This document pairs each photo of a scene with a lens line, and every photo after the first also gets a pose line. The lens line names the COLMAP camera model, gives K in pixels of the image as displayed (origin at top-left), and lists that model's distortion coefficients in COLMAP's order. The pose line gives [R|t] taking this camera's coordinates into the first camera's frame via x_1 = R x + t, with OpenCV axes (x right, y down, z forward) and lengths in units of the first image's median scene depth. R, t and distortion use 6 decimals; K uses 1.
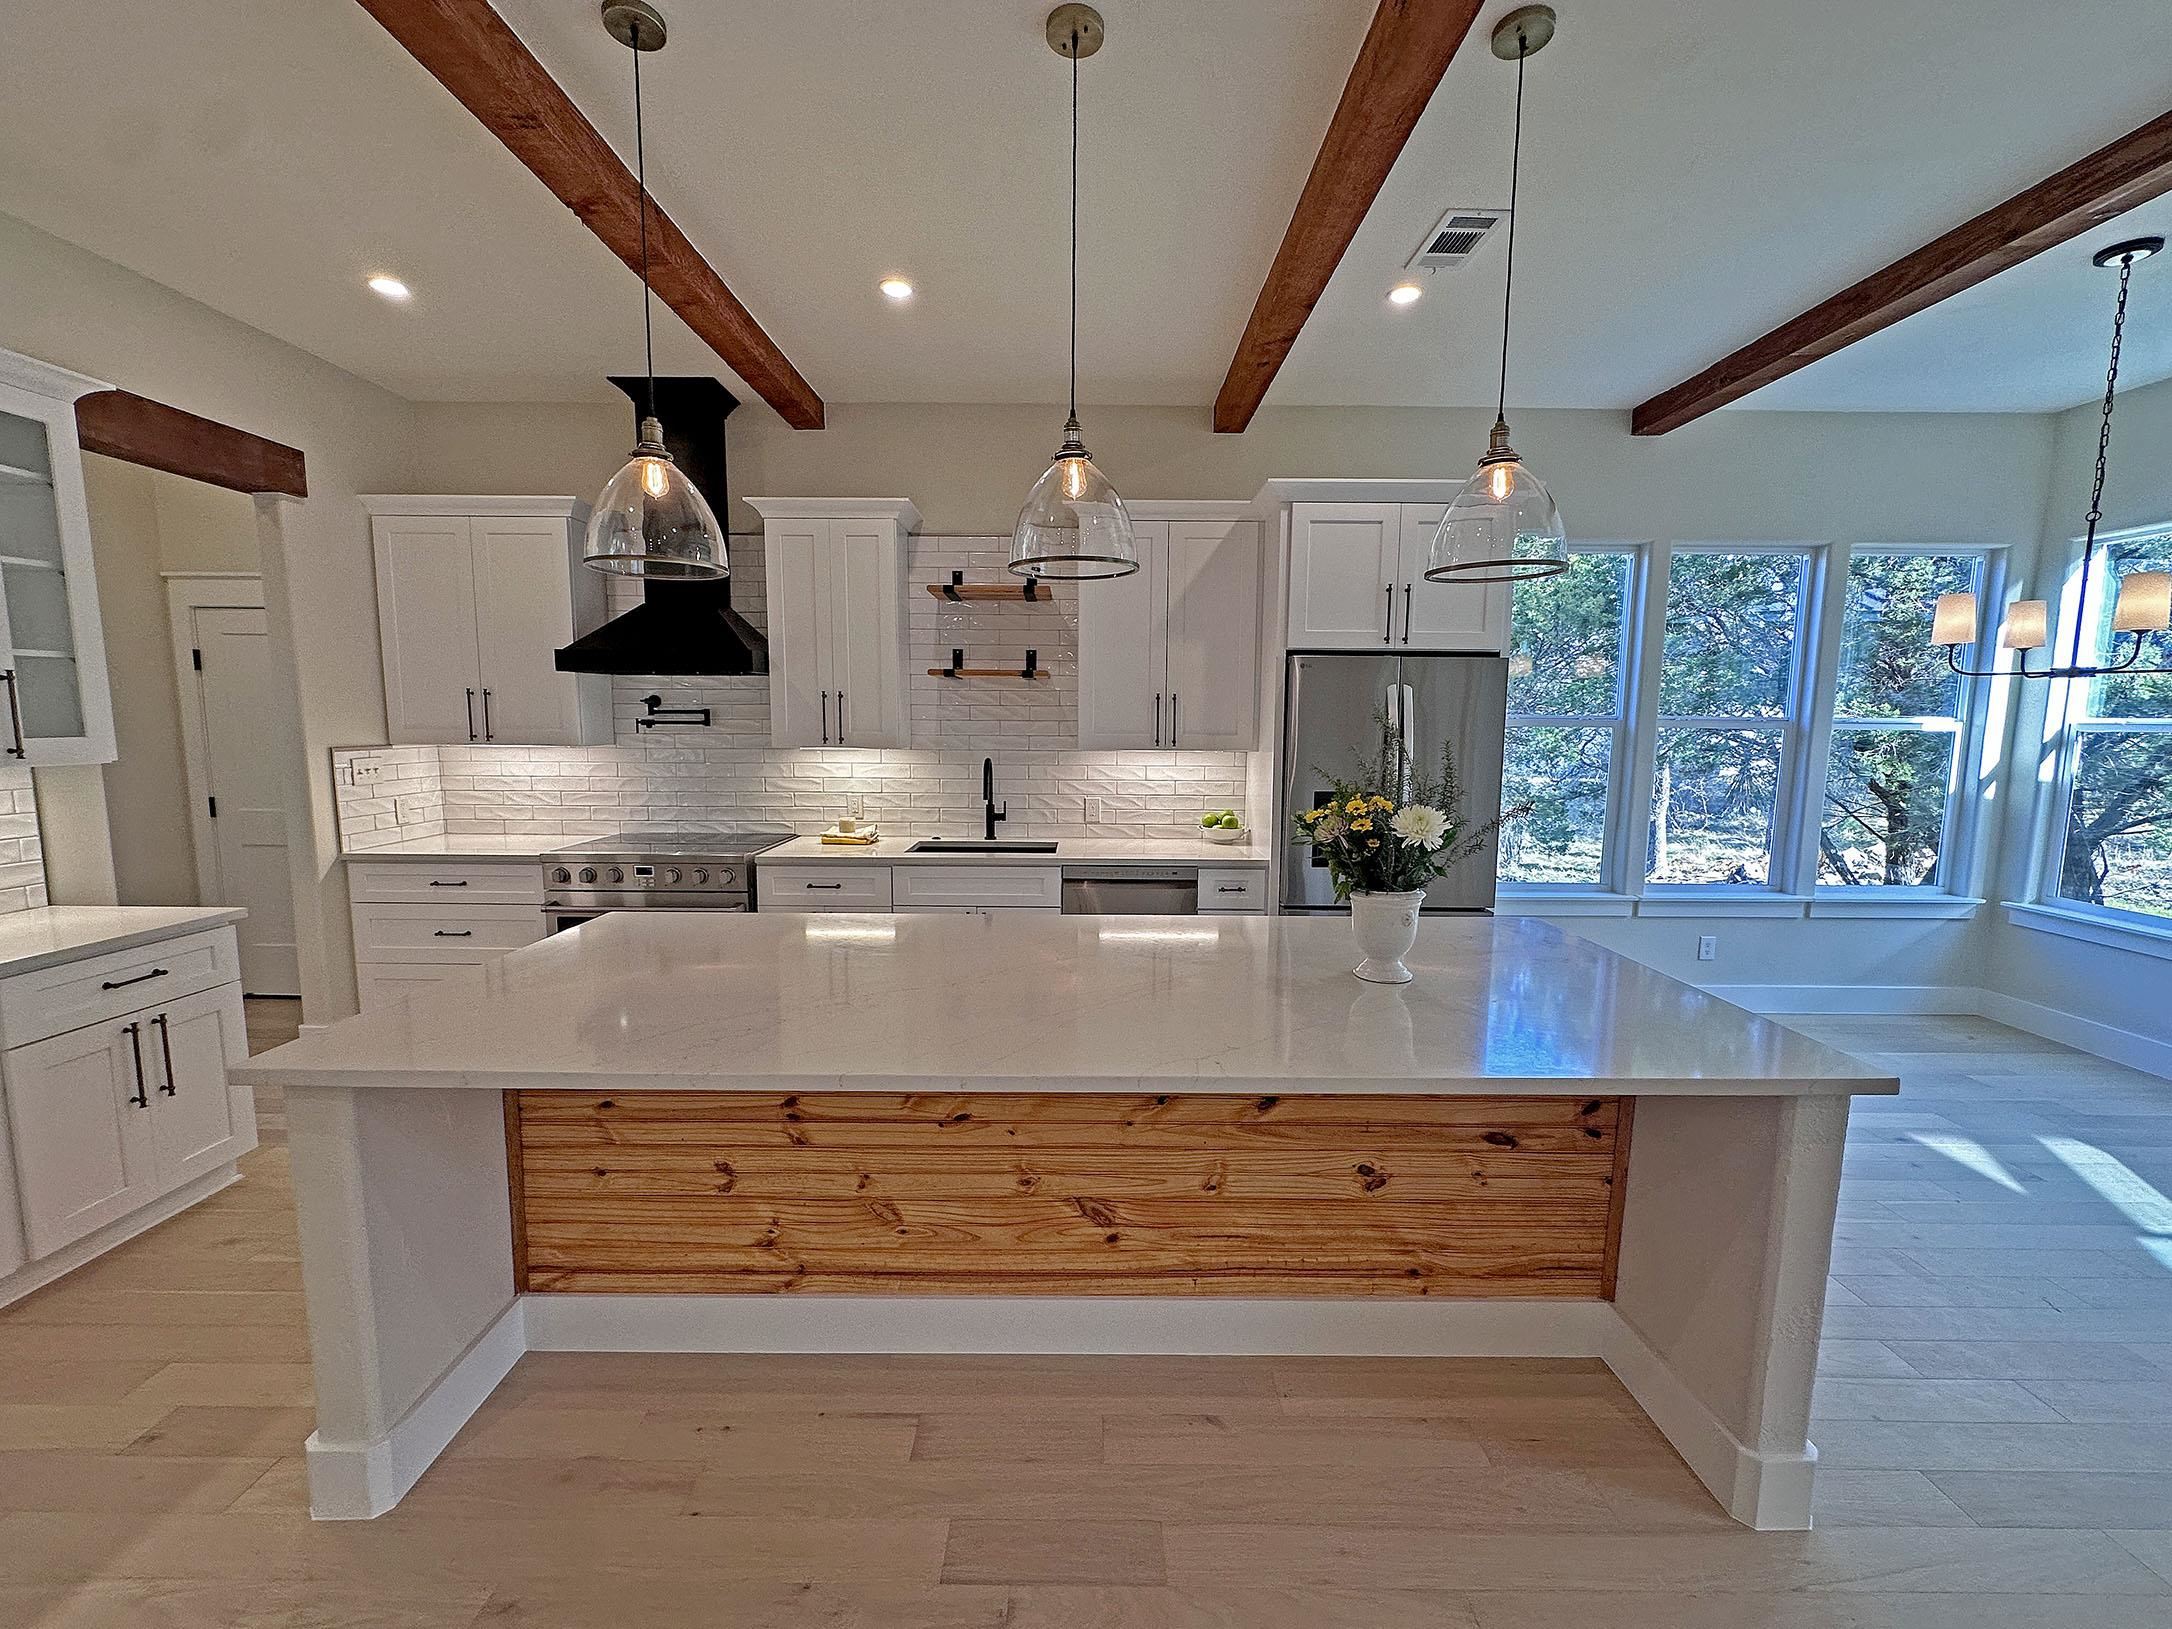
lens RADIAL K [[868.3, 0, 1086.0], [0, 868.3, 814.5], [0, 0, 1]] dist [-0.003027, -0.000119]
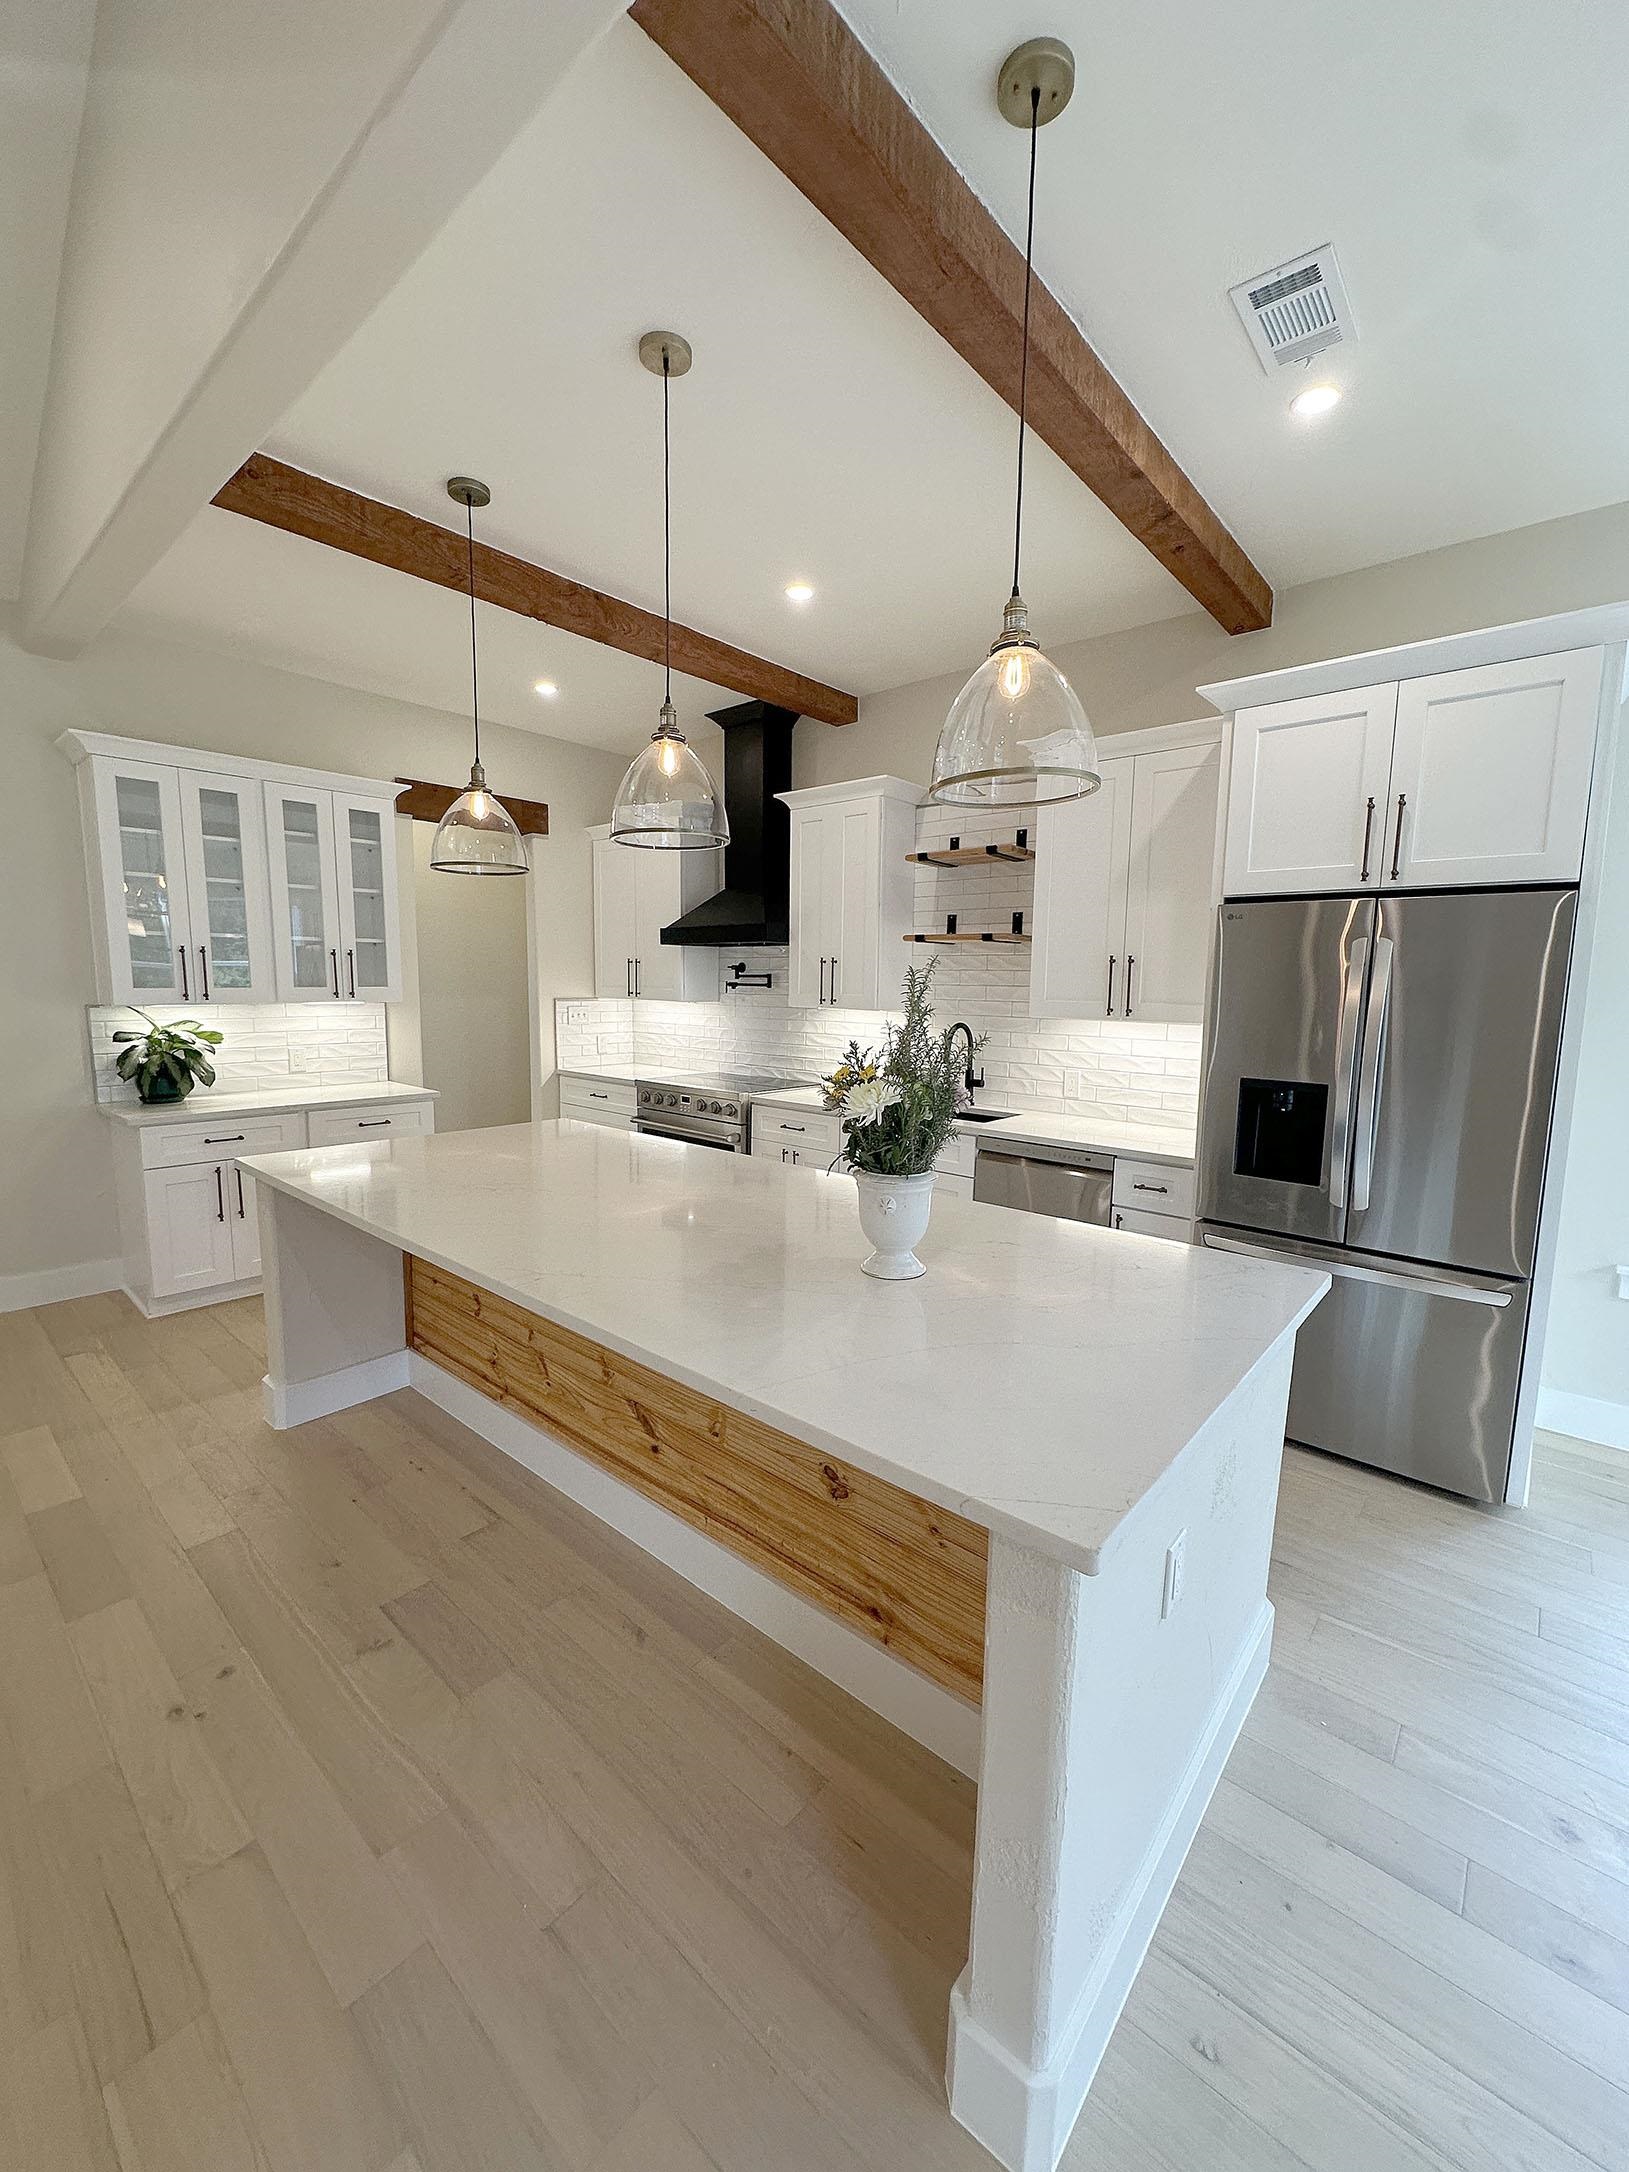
lens RADIAL K [[864.8, 0, 816.6], [0, 864.8, 1087.3], [0, 0, 1]] dist [-0.000993, 0.000191]
pose [[0.754611, 0.085326, -0.650601, 0.431370], [-0.083630, 0.995930, 0.033616, -0.010992], [0.650821, 0.029043, 0.758675, 0.145046]]
